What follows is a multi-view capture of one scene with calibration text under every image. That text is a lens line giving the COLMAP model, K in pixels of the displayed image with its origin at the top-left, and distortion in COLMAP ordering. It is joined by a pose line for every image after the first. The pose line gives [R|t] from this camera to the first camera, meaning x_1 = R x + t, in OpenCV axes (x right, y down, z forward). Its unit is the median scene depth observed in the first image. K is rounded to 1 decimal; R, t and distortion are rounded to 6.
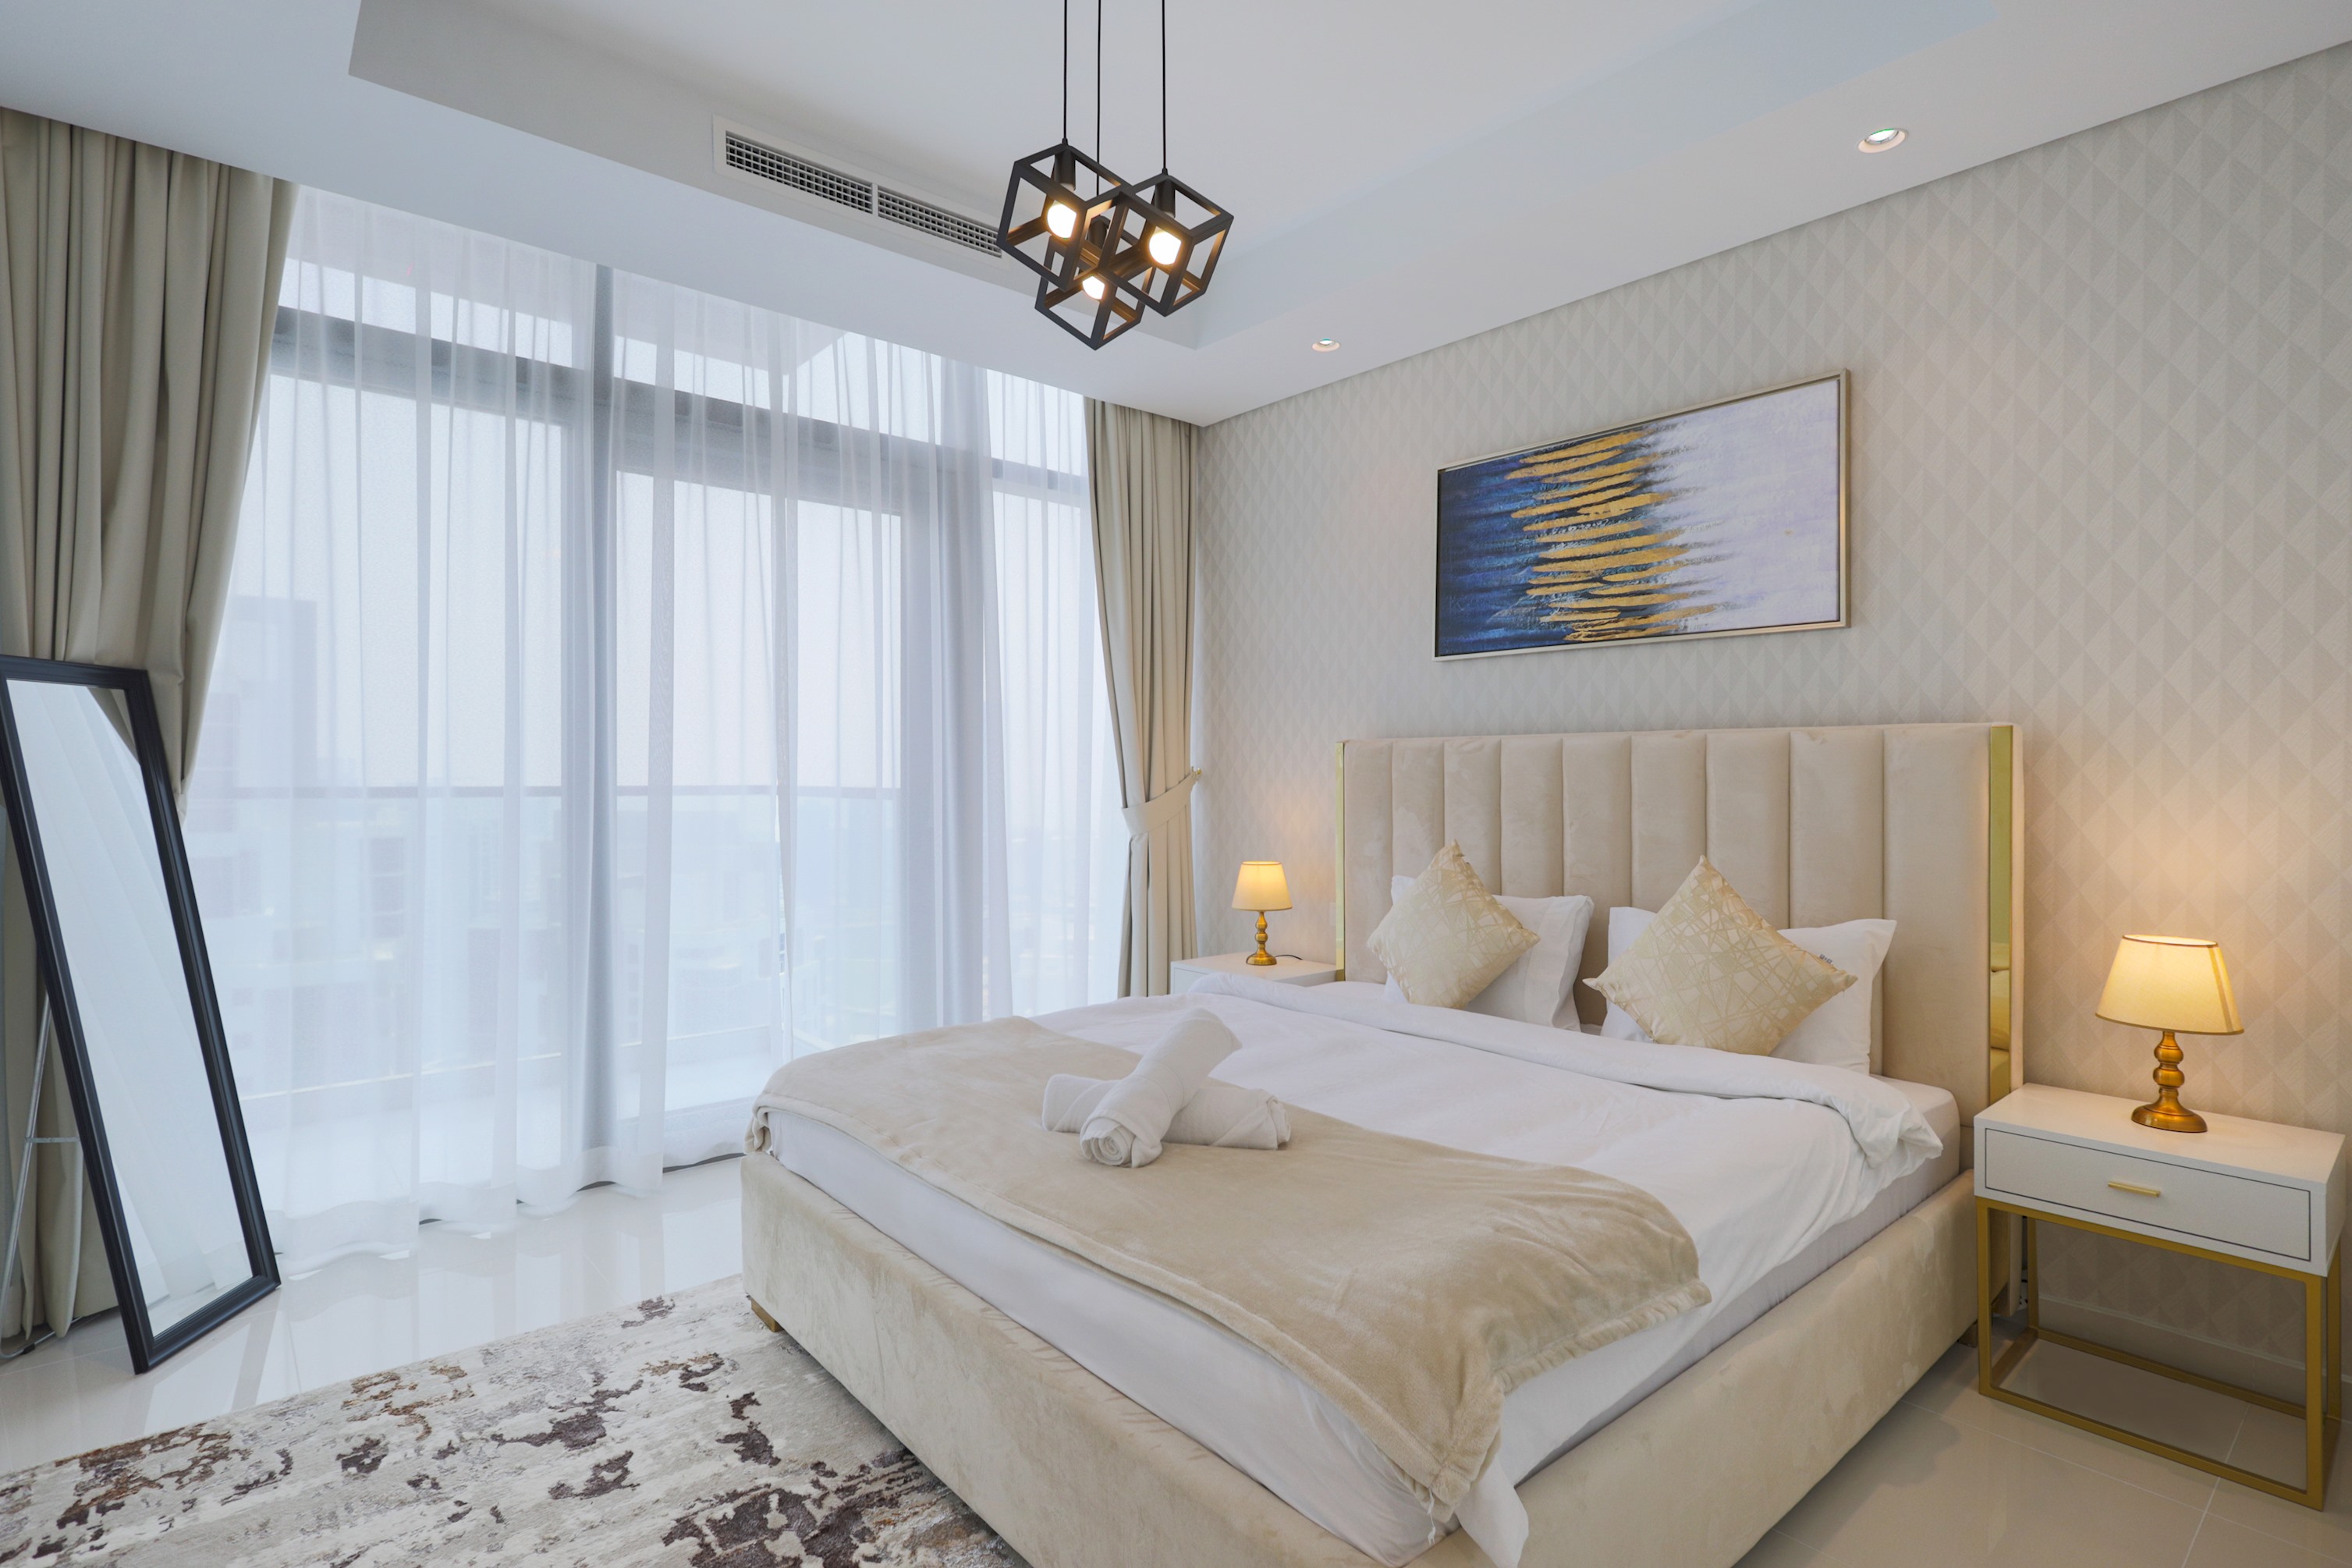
lens RADIAL K [[1148.5, 0, 1176.0], [0, 1148.5, 784.0], [0, 0, 1]] dist [0.001284, -0.001131]
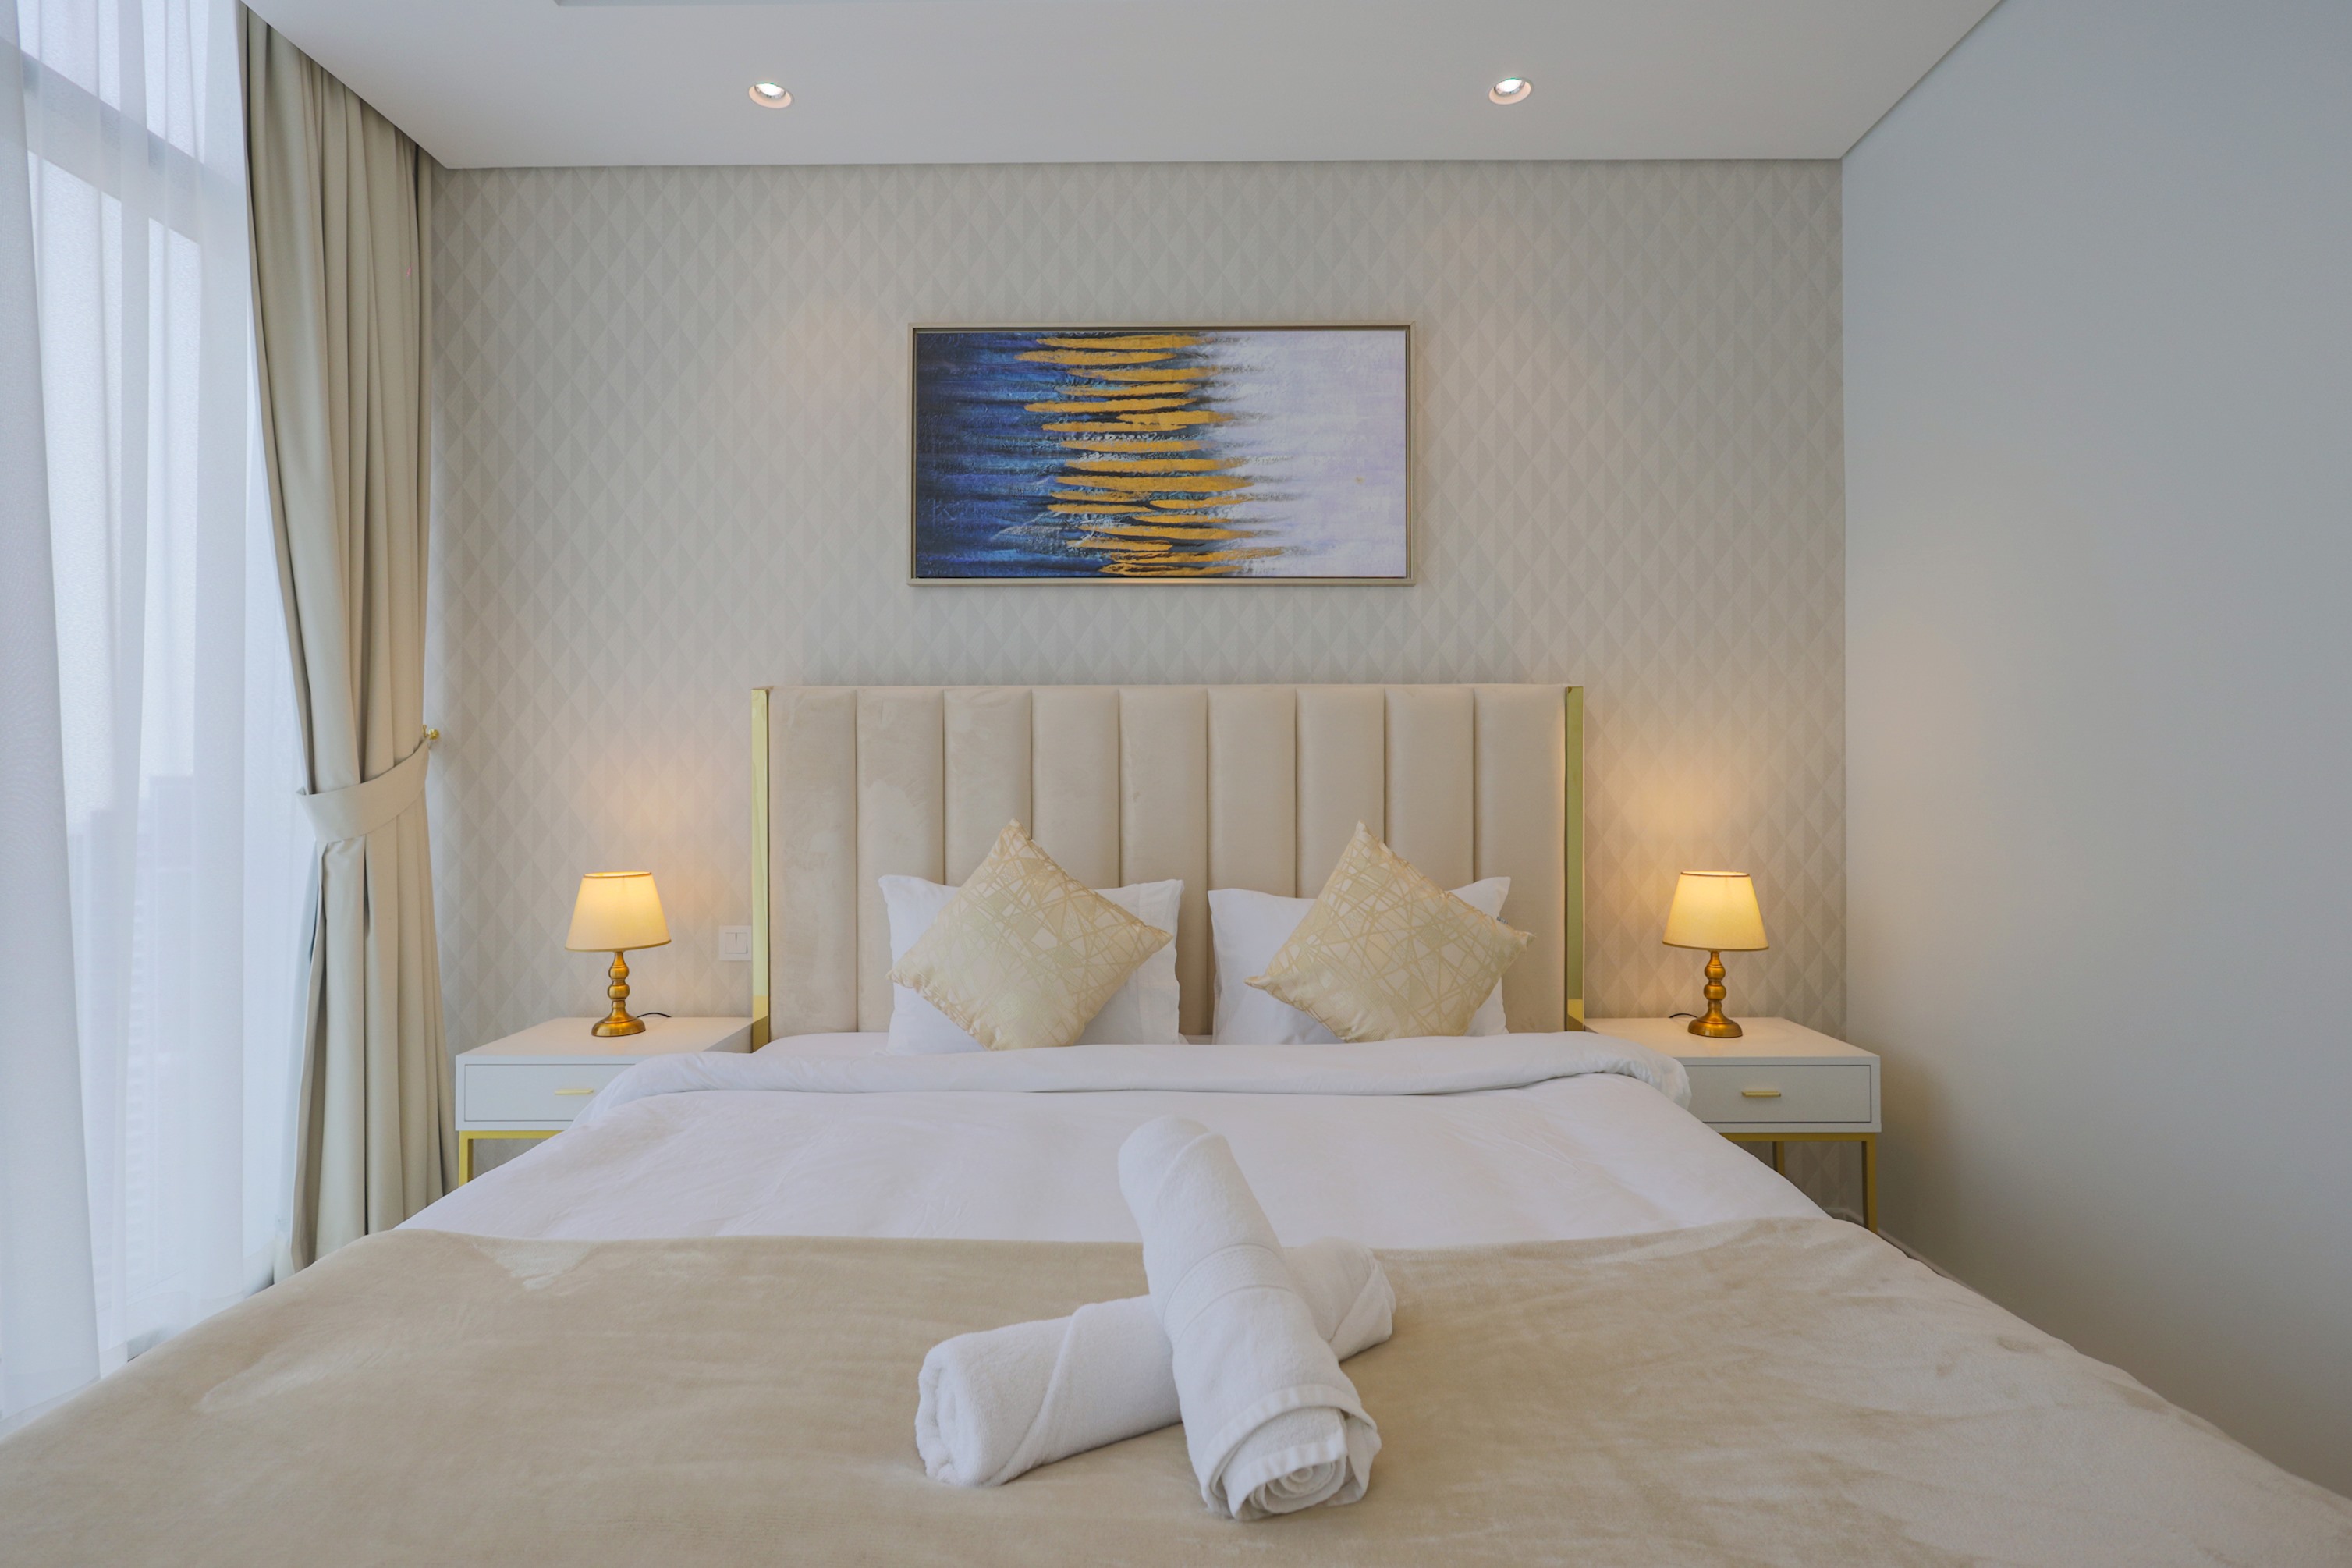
lens RADIAL K [[1148.5, 0, 1176.0], [0, 1148.5, 784.0], [0, 0, 1]] dist [0.001284, -0.001131]
pose [[0.663012, -0.005799, 0.748586, -0.248513], [0.010352, 0.999945, -0.001422, 0.028538], [-0.748537, 0.008693, 0.663036, 0.435569]]
